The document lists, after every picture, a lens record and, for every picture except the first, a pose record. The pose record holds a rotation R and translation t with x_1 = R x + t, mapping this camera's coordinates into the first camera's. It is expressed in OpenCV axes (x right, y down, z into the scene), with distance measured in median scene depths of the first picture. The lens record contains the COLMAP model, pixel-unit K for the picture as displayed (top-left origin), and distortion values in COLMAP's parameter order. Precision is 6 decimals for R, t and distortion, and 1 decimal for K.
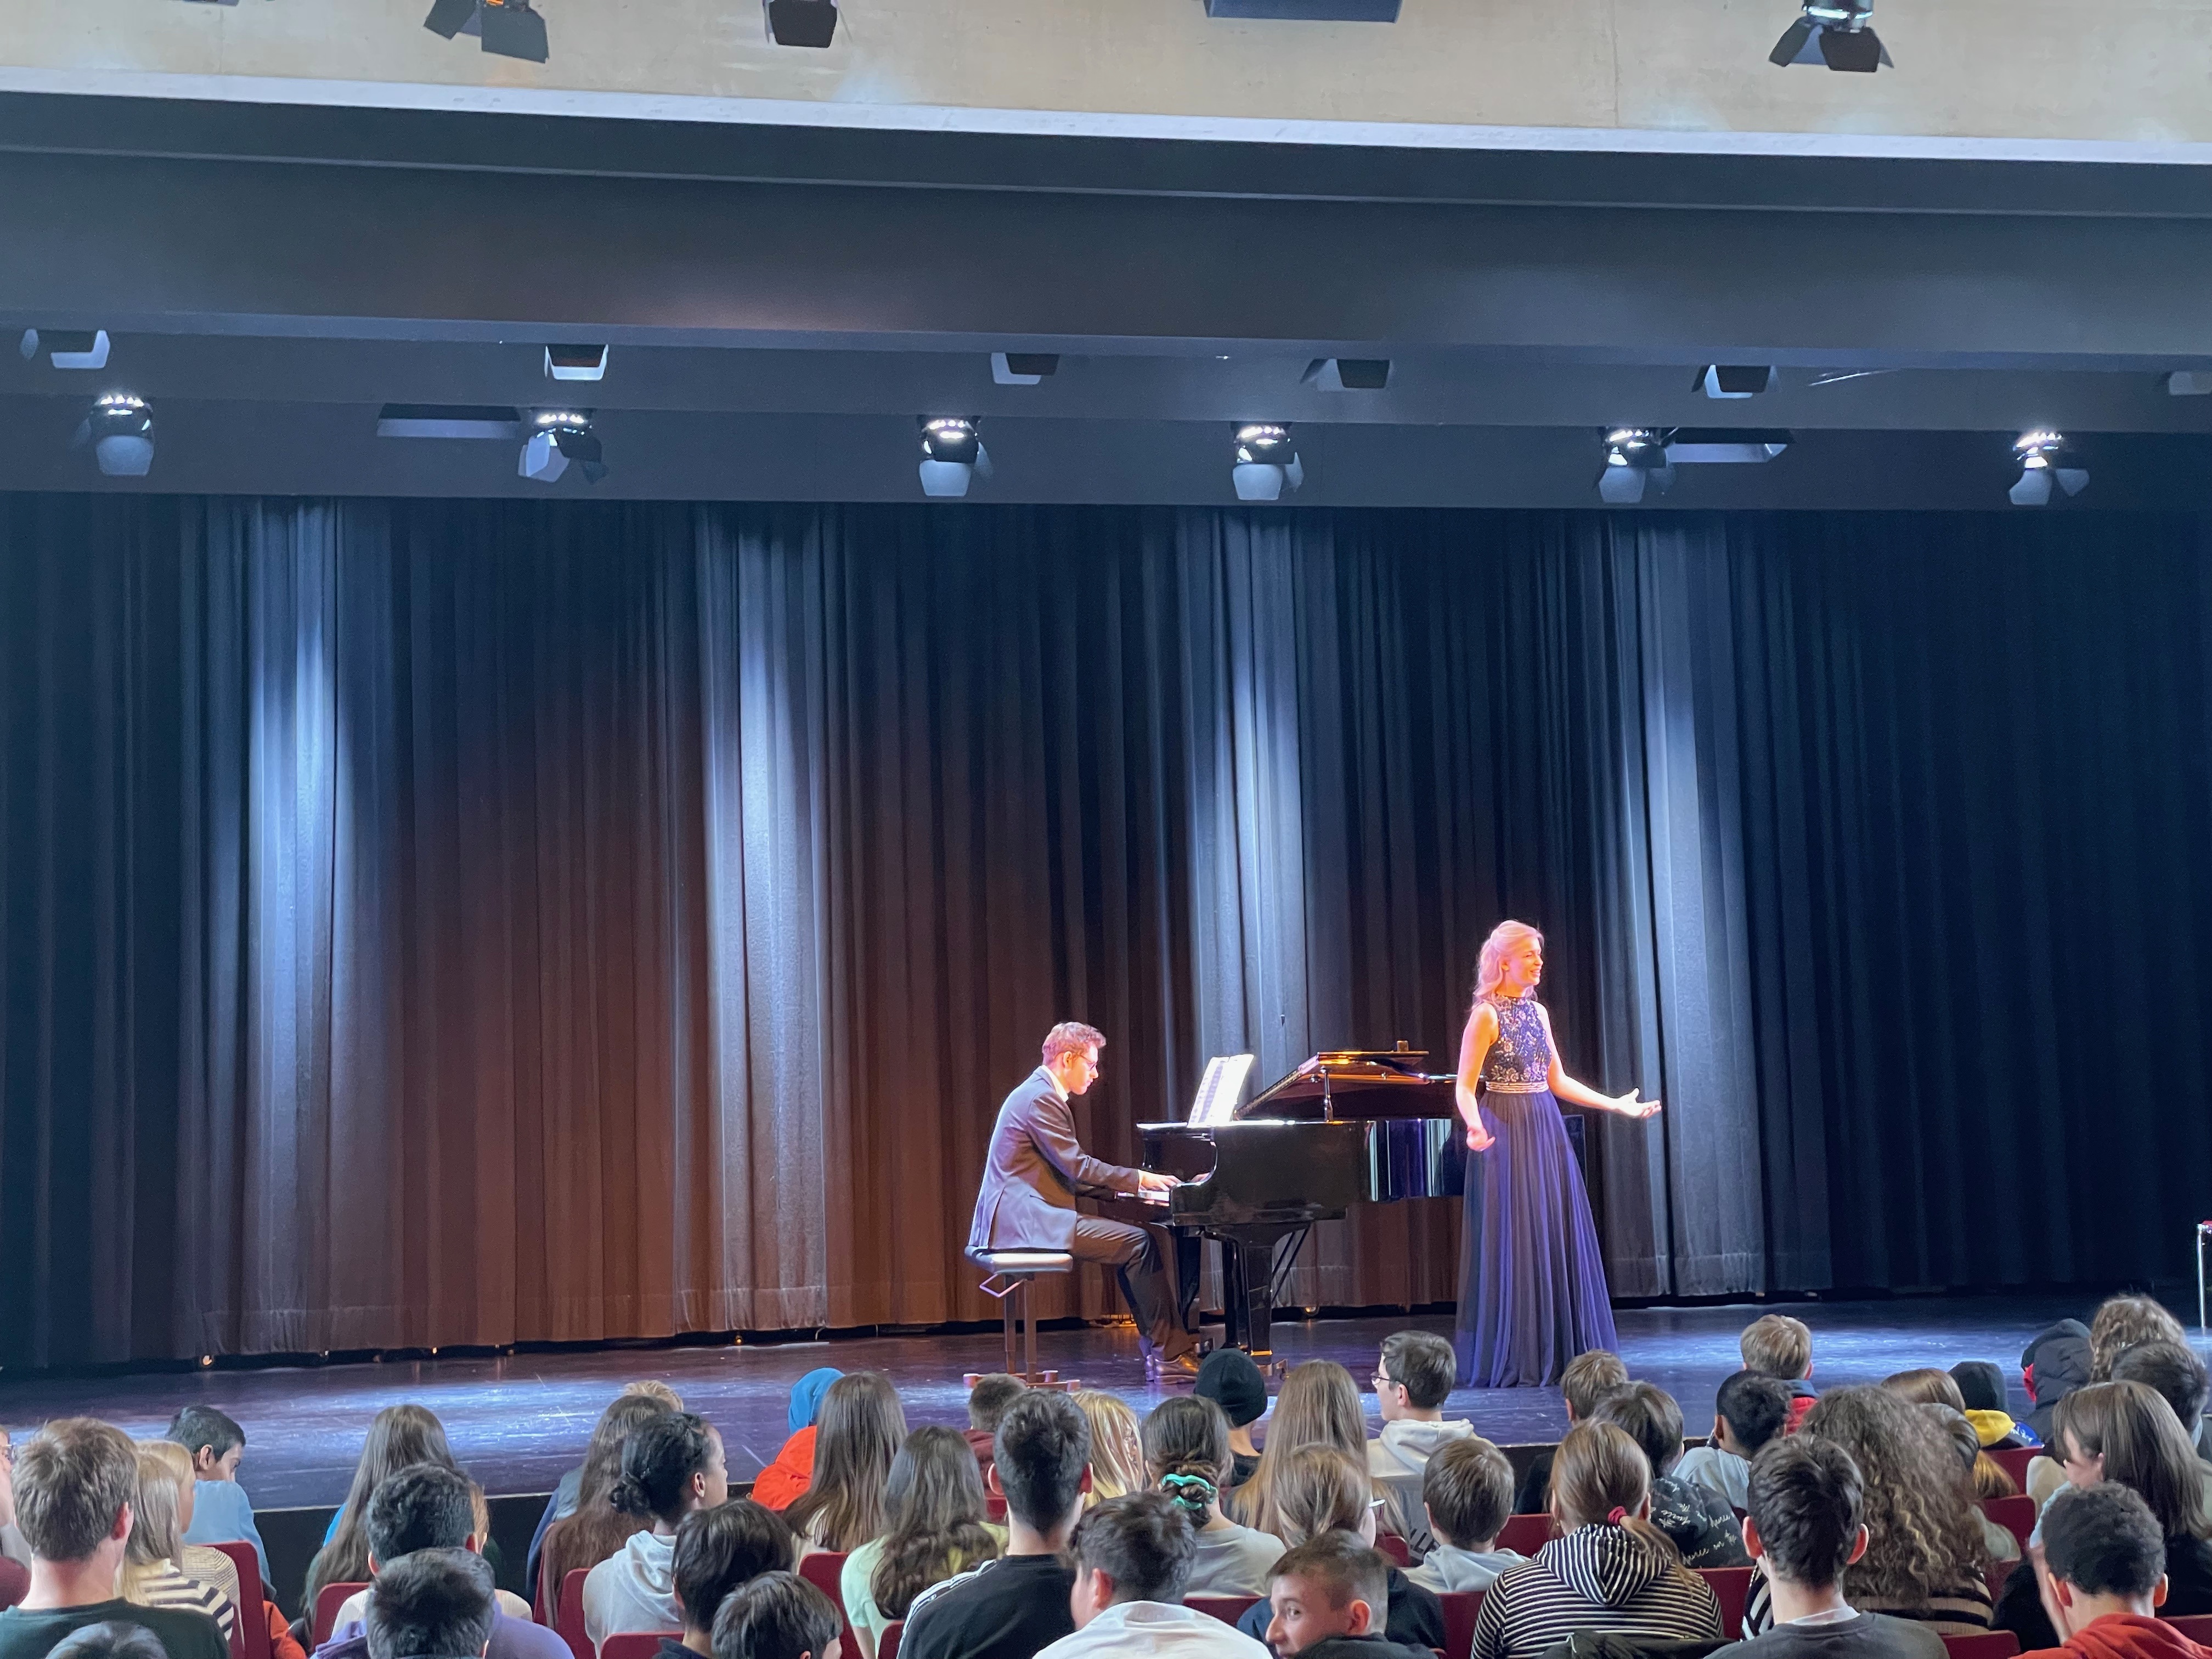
lens RADIAL K [[3199.9, 0, 1103.6], [0, 3199.9, 822.7], [0, 0, 1]] dist [0.120187, -0.083059]
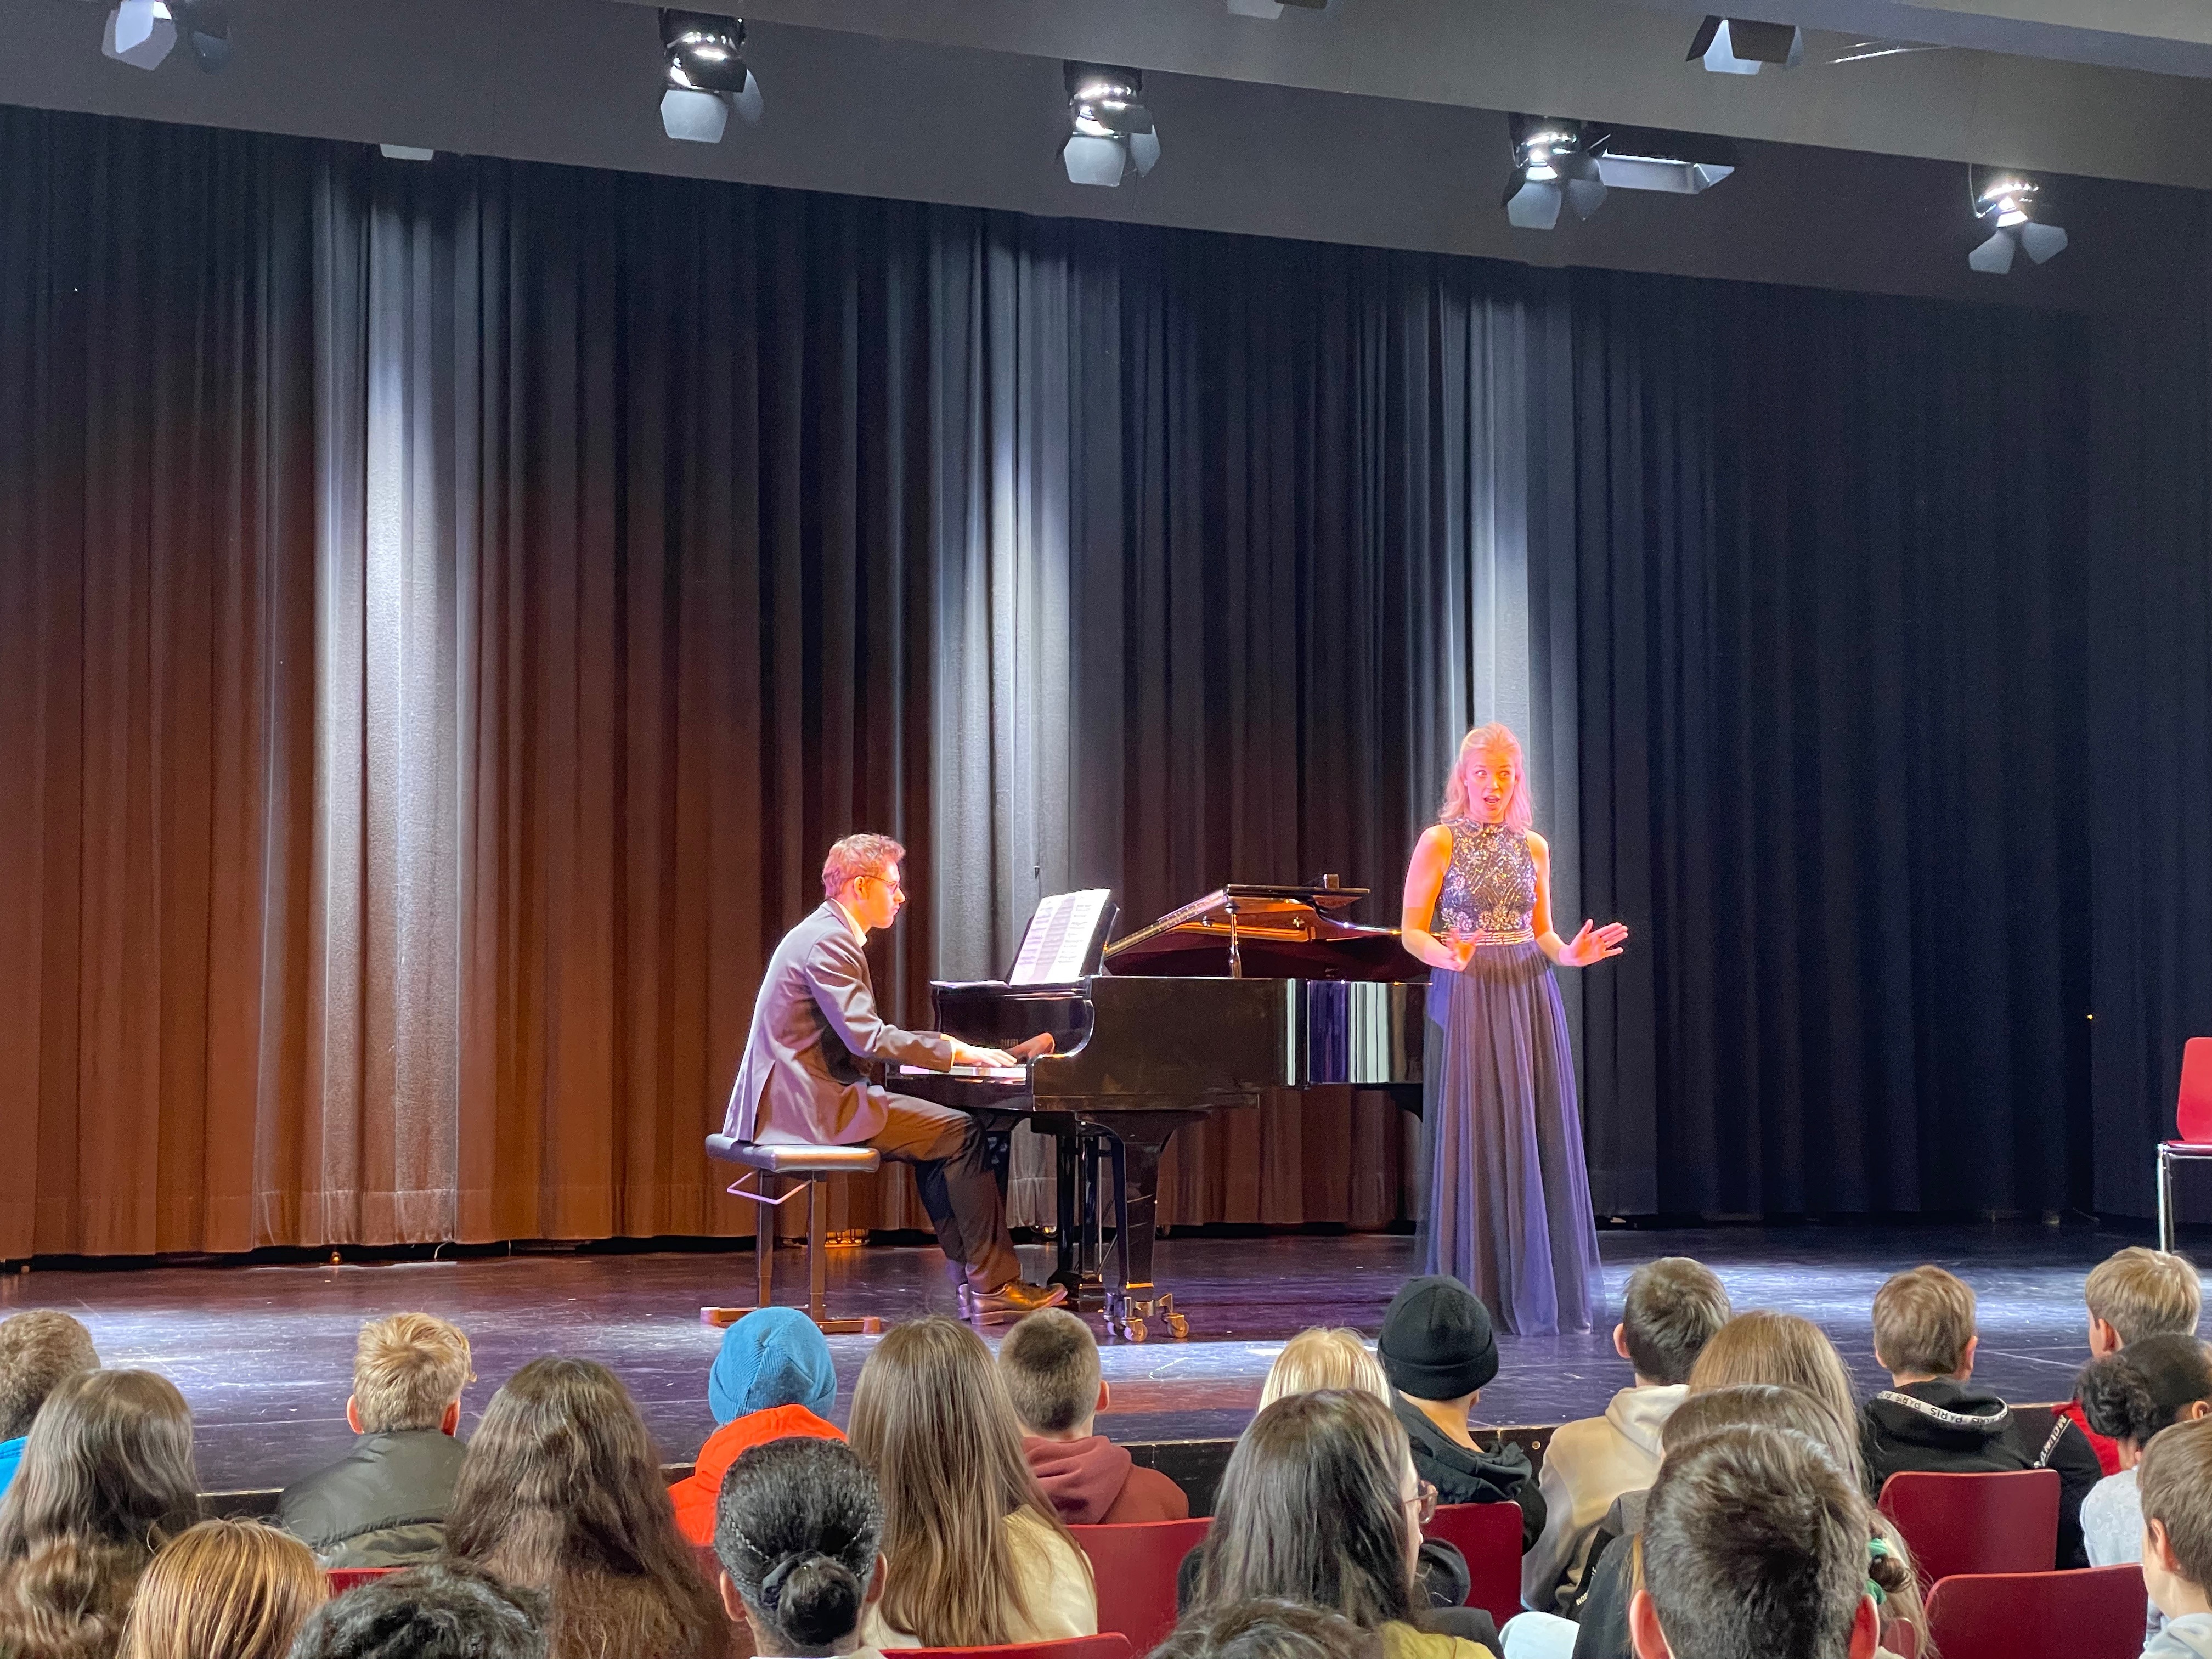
lens RADIAL K [[3199.9, 0, 1103.6], [0, 3199.9, 822.7], [0, 0, 1]] dist [0.120187, -0.083059]
pose [[0.984267, 0.040204, 0.172053, -0.070357], [-0.044072, 0.998853, 0.018719, 0.035086], [-0.171104, -0.026007, 0.984910, 0.214340]]
